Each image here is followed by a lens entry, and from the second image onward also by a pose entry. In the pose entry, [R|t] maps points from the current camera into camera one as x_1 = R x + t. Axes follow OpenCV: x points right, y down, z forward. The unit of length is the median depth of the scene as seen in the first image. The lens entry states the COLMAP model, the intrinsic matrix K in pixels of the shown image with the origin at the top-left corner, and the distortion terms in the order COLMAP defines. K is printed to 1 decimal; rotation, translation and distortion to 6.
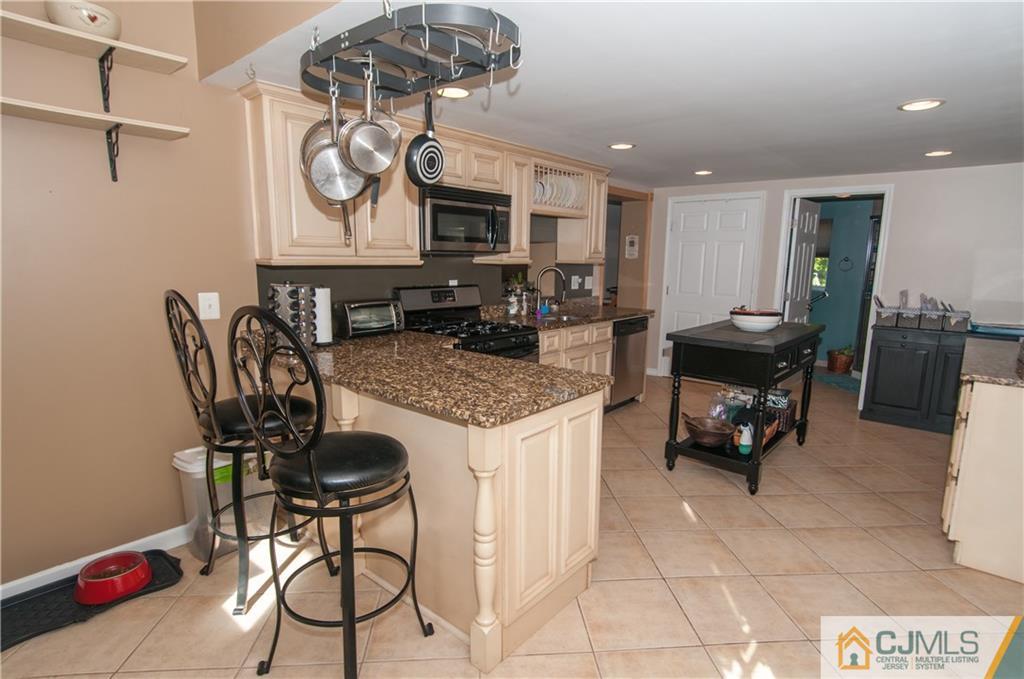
lens RADIAL K [[527.2, 0, 513.7], [0, 527.2, 345.5], [0, 0, 1]] dist [0.004558, -0.005174]
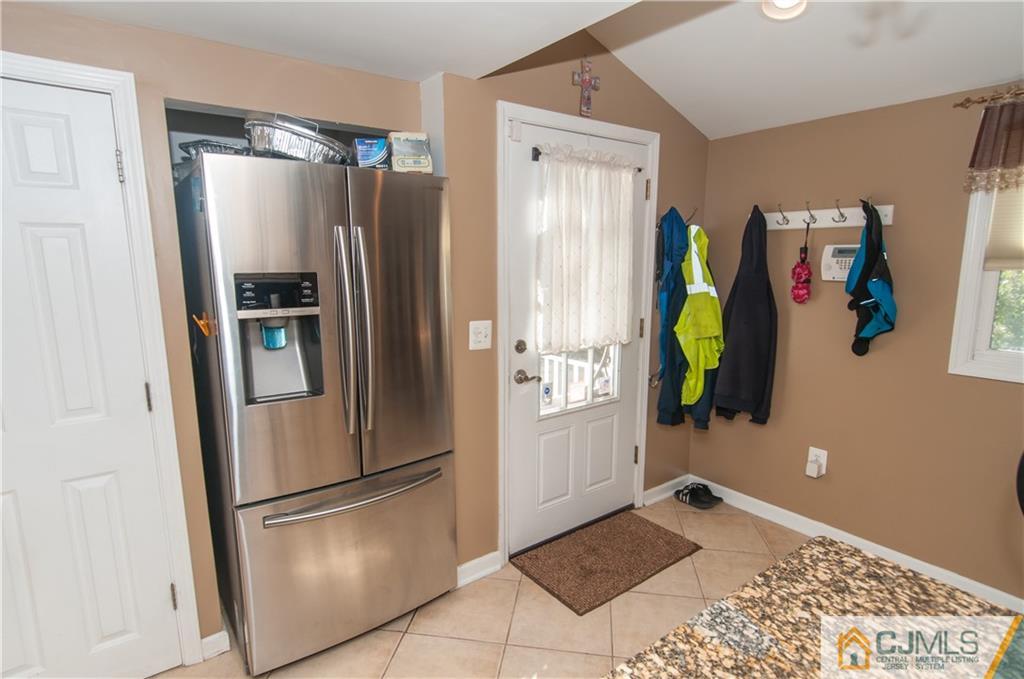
lens RADIAL K [[527.2, 0, 505.6], [0, 527.2, 343.0], [0, 0, 1]] dist [0.004558, -0.005174]
pose [[-0.972070, -0.050091, 0.229282, 0.087426], [0.028576, 0.944426, 0.327480, -0.142449], [-0.232943, 0.324886, -0.916617, 0.694264]]
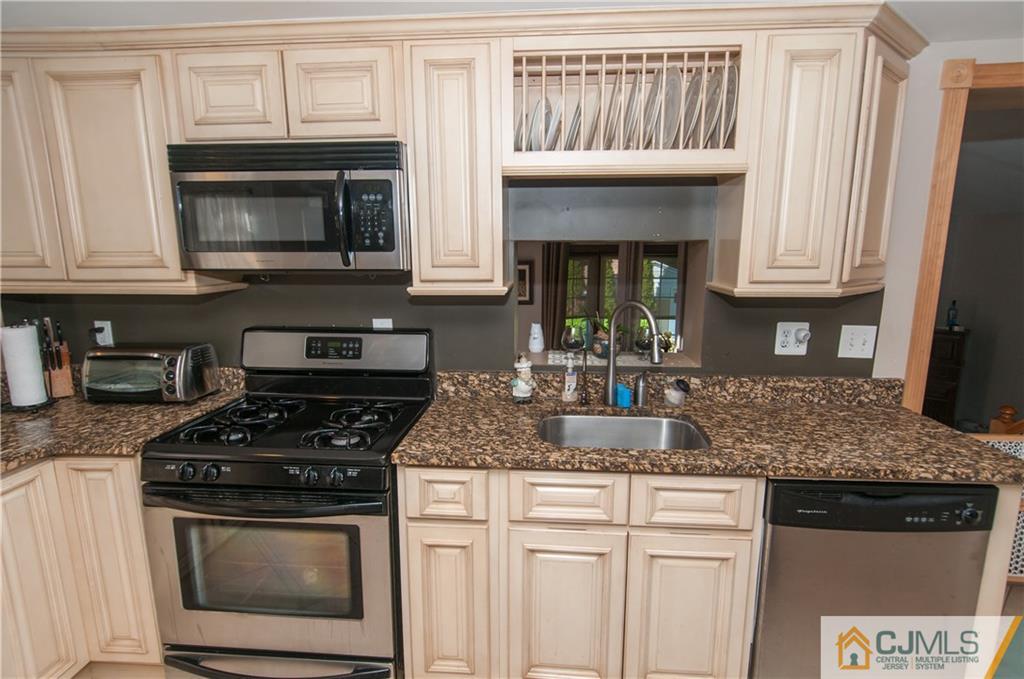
lens RADIAL K [[527.2, 0, 510.0], [0, 527.2, 344.3], [0, 0, 1]] dist [0.004558, -0.005174]
pose [[0.598947, 0.126782, -0.790689, 0.412624], [-0.125952, 0.990013, 0.063334, -0.154671], [0.790822, 0.061655, 0.608933, 0.805592]]
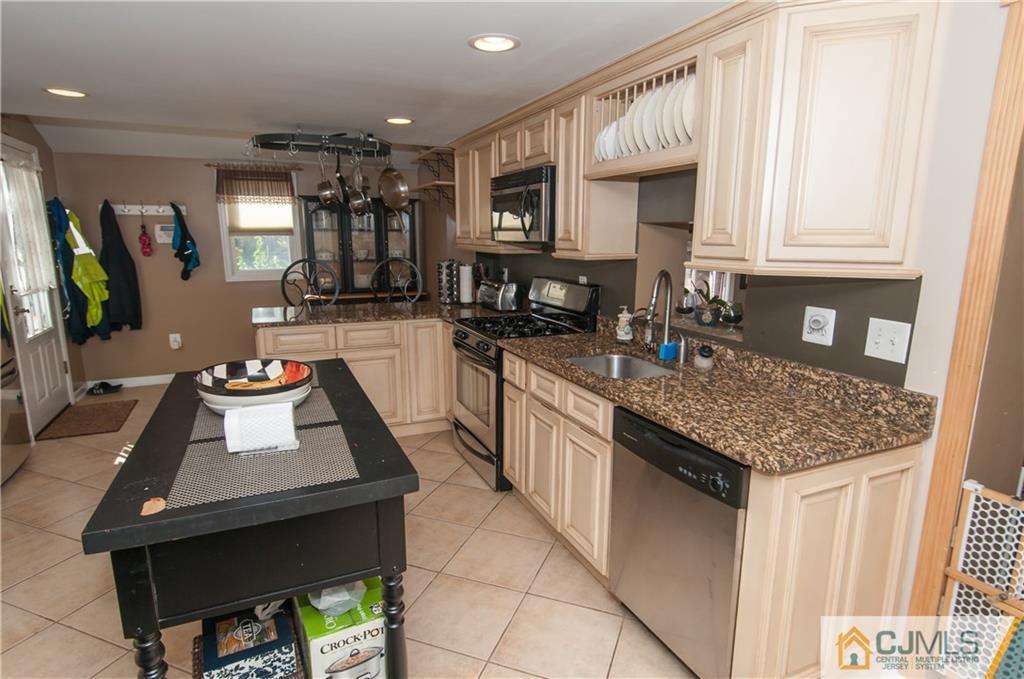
lens RADIAL K [[560.8, 0, 509.1], [0, 560.8, 341.4], [0, 0, 1]] dist [0.001322, -0.001348]
pose [[-0.429072, 0.156172, -0.889667, 0.752665], [-0.161093, 0.955919, 0.245495, -0.230584], [0.888789, 0.248654, -0.385000, 1.308469]]
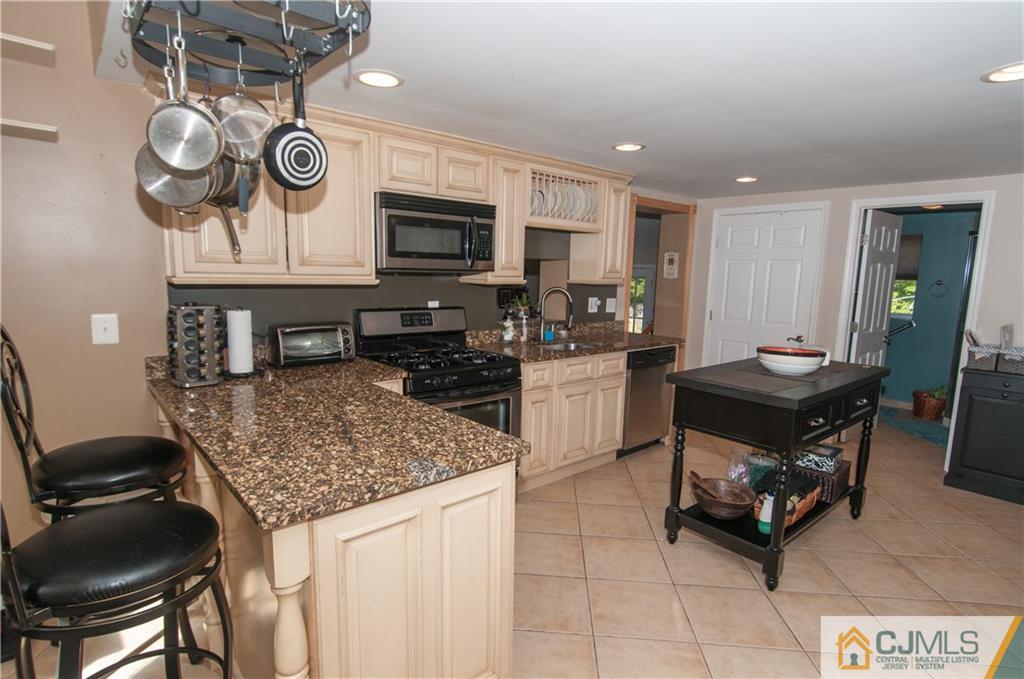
lens RADIAL K [[527.2, 0, 515.6], [0, 527.2, 345.5], [0, 0, 1]] dist [0.004558, -0.005174]
pose [[0.989928, 0.032134, -0.137879, 0.152135], [-0.036043, 0.999013, -0.025946, -0.033076], [0.136909, 0.030655, 0.990109, 0.151244]]
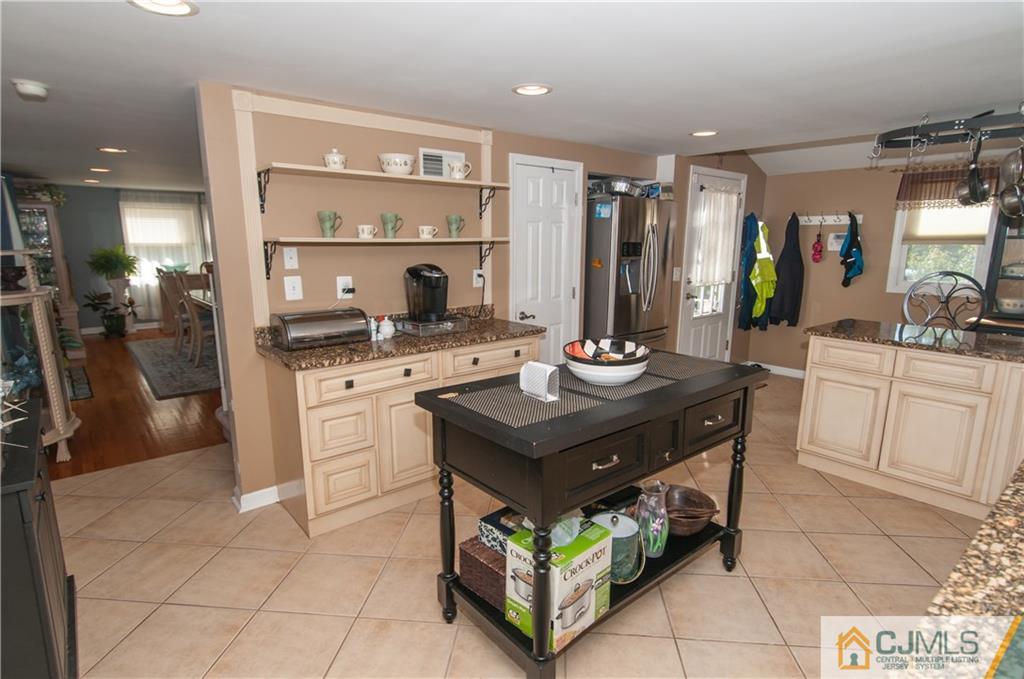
lens RADIAL K [[527.2, 0, 511.5], [0, 527.2, 346.2], [0, 0, 1]] dist [0.004558, -0.005174]
pose [[-0.986654, -0.052034, 0.154294, 0.450821], [0.006979, 0.933183, 0.359333, -0.255546], [-0.162682, 0.355614, -0.920366, 1.462391]]
